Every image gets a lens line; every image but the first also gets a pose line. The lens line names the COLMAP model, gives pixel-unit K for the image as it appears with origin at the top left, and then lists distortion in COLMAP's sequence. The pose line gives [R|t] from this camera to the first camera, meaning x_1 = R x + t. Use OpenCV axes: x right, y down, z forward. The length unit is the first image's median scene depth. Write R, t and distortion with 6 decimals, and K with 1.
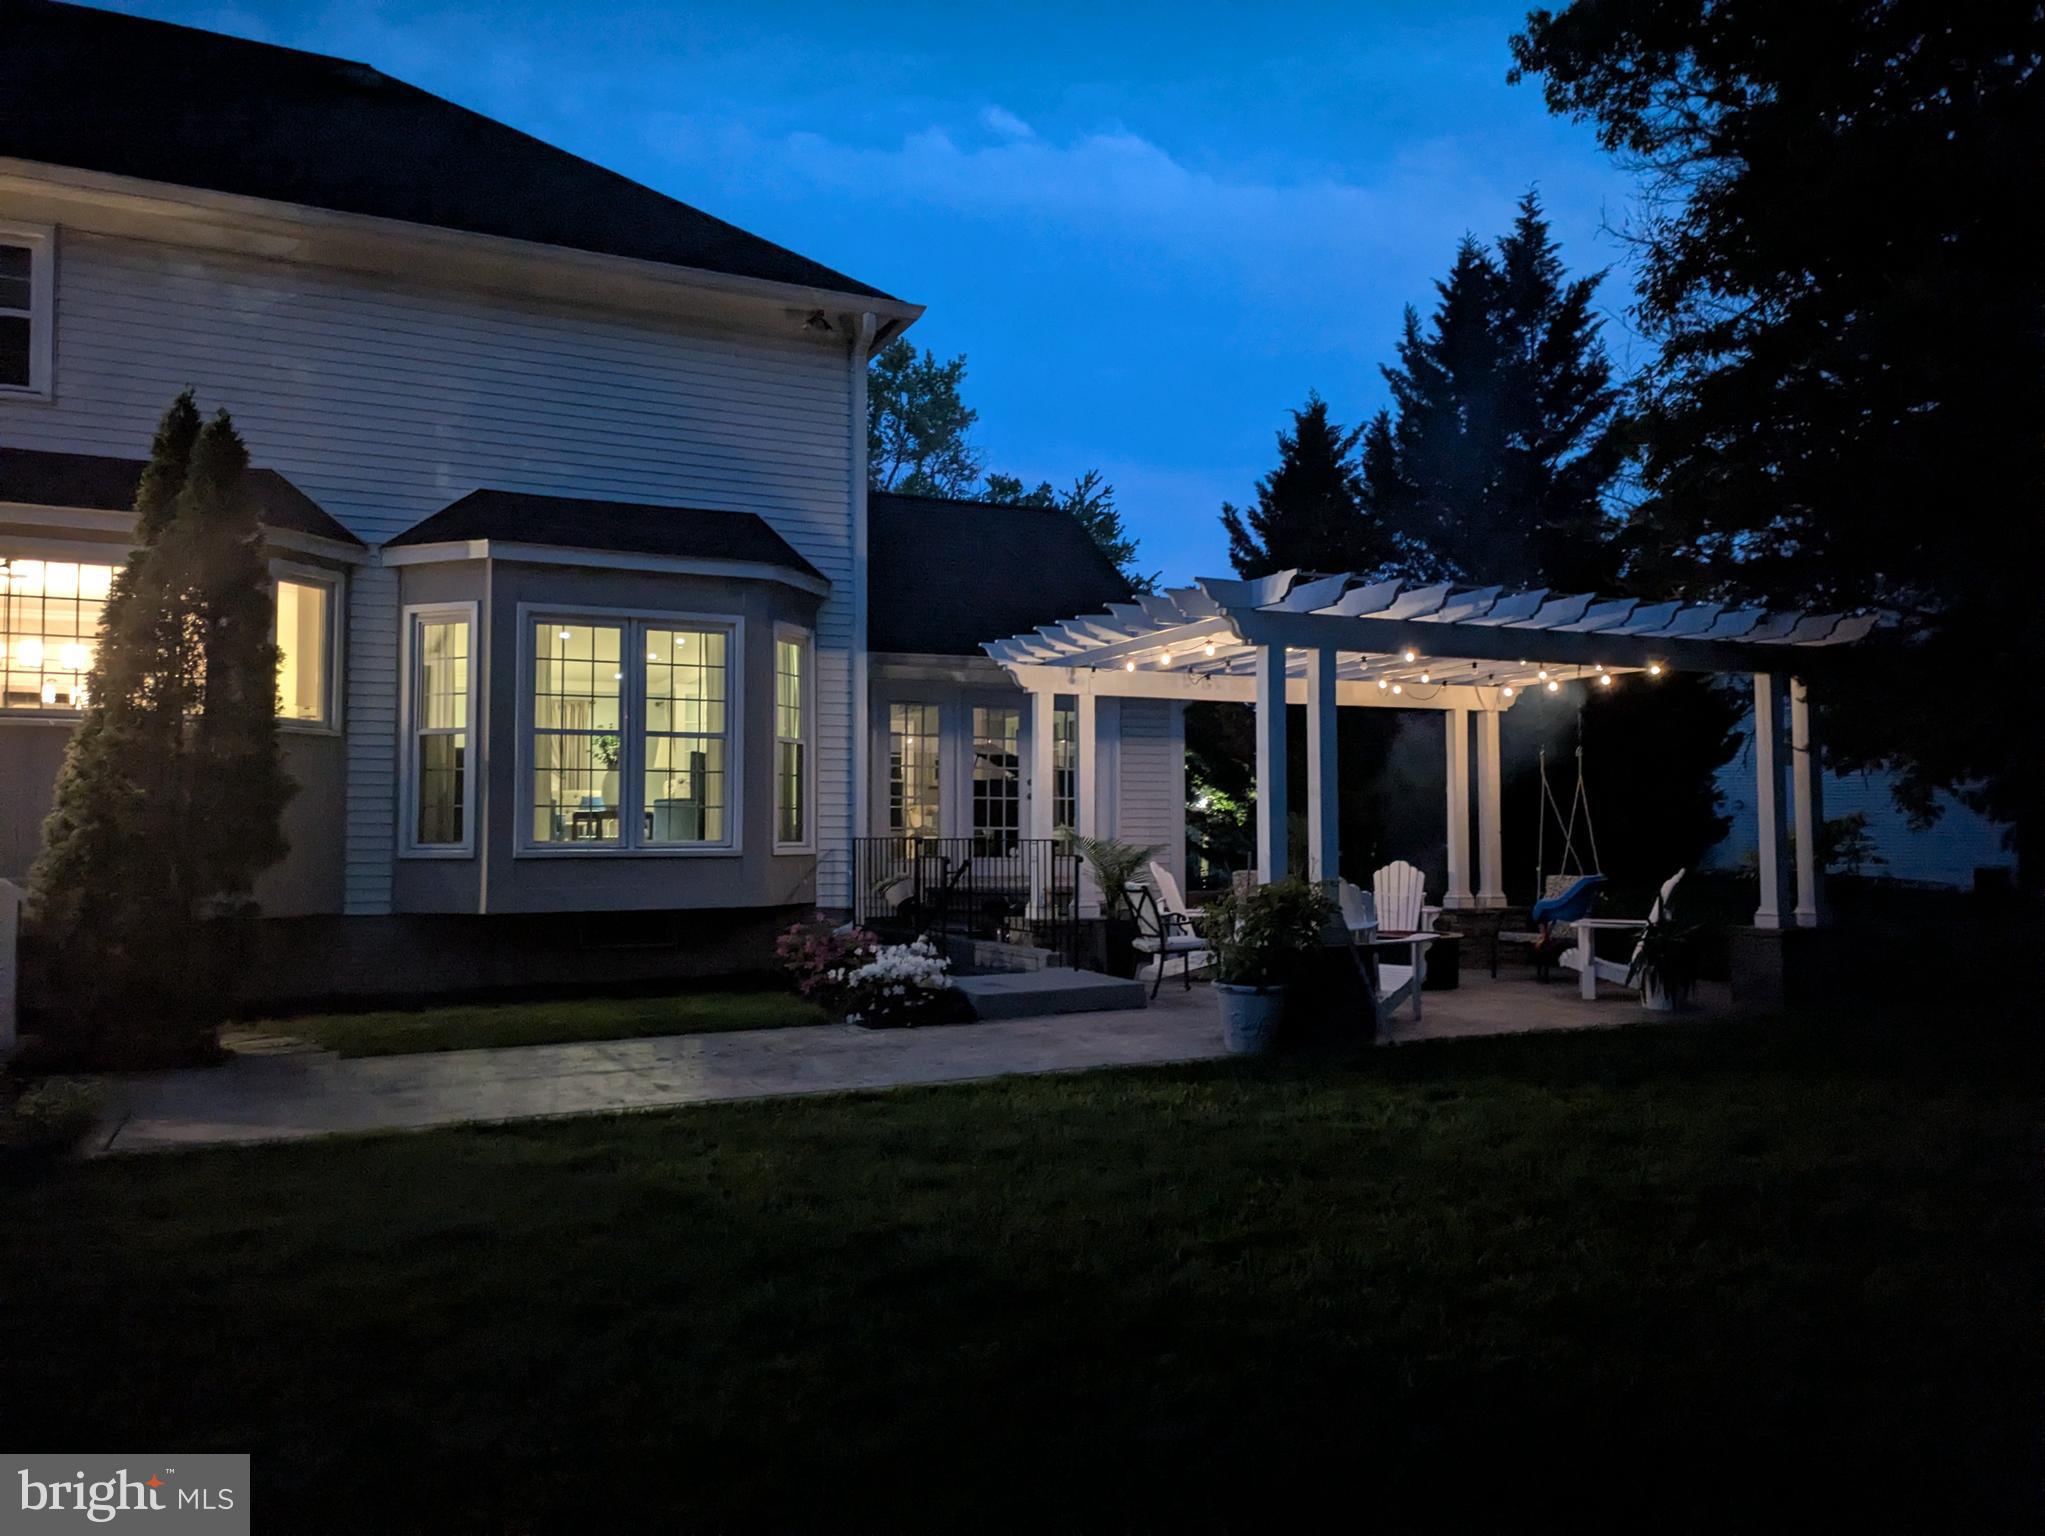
lens RADIAL K [[1489.2, 0, 1022.5], [0, 1489.2, 768.0], [0, 0, 1]] dist [0.004536, 0.000081]
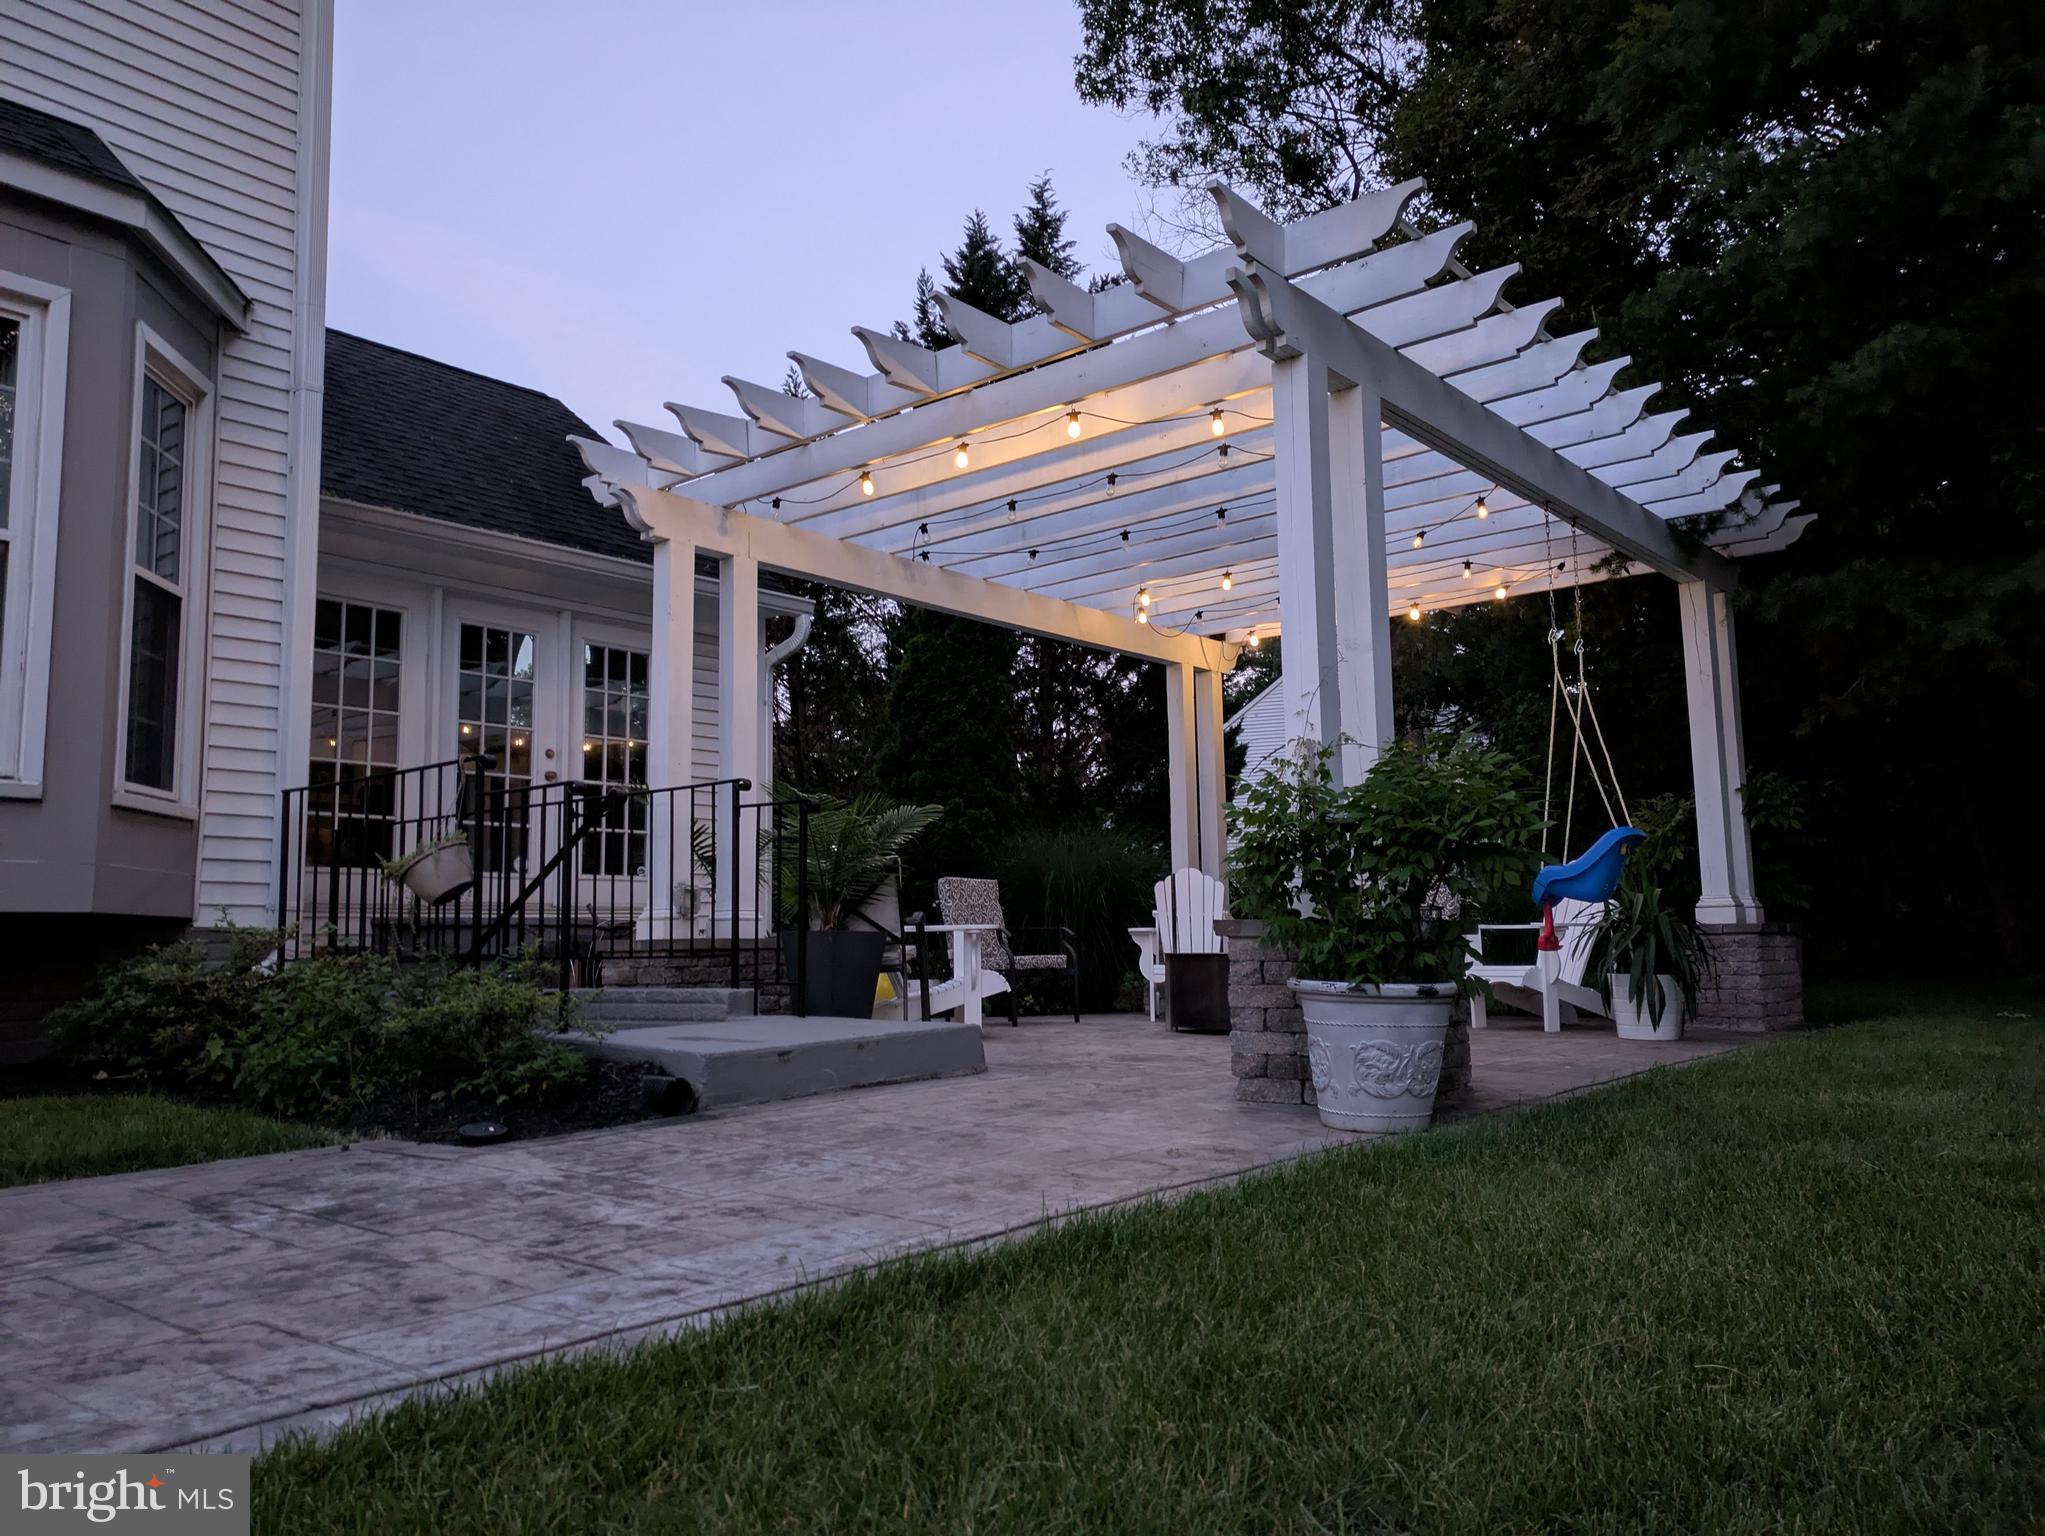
lens RADIAL K [[1489.2, 0, 1022.5], [0, 1489.2, 768.0], [0, 0, 1]] dist [0.004536, 0.000081]
pose [[0.892716, 0.037004, 0.449098, -0.115669], [0.000983, 0.996460, -0.084059, 0.080226], [-0.450618, 0.075482, 0.889520, 0.427824]]
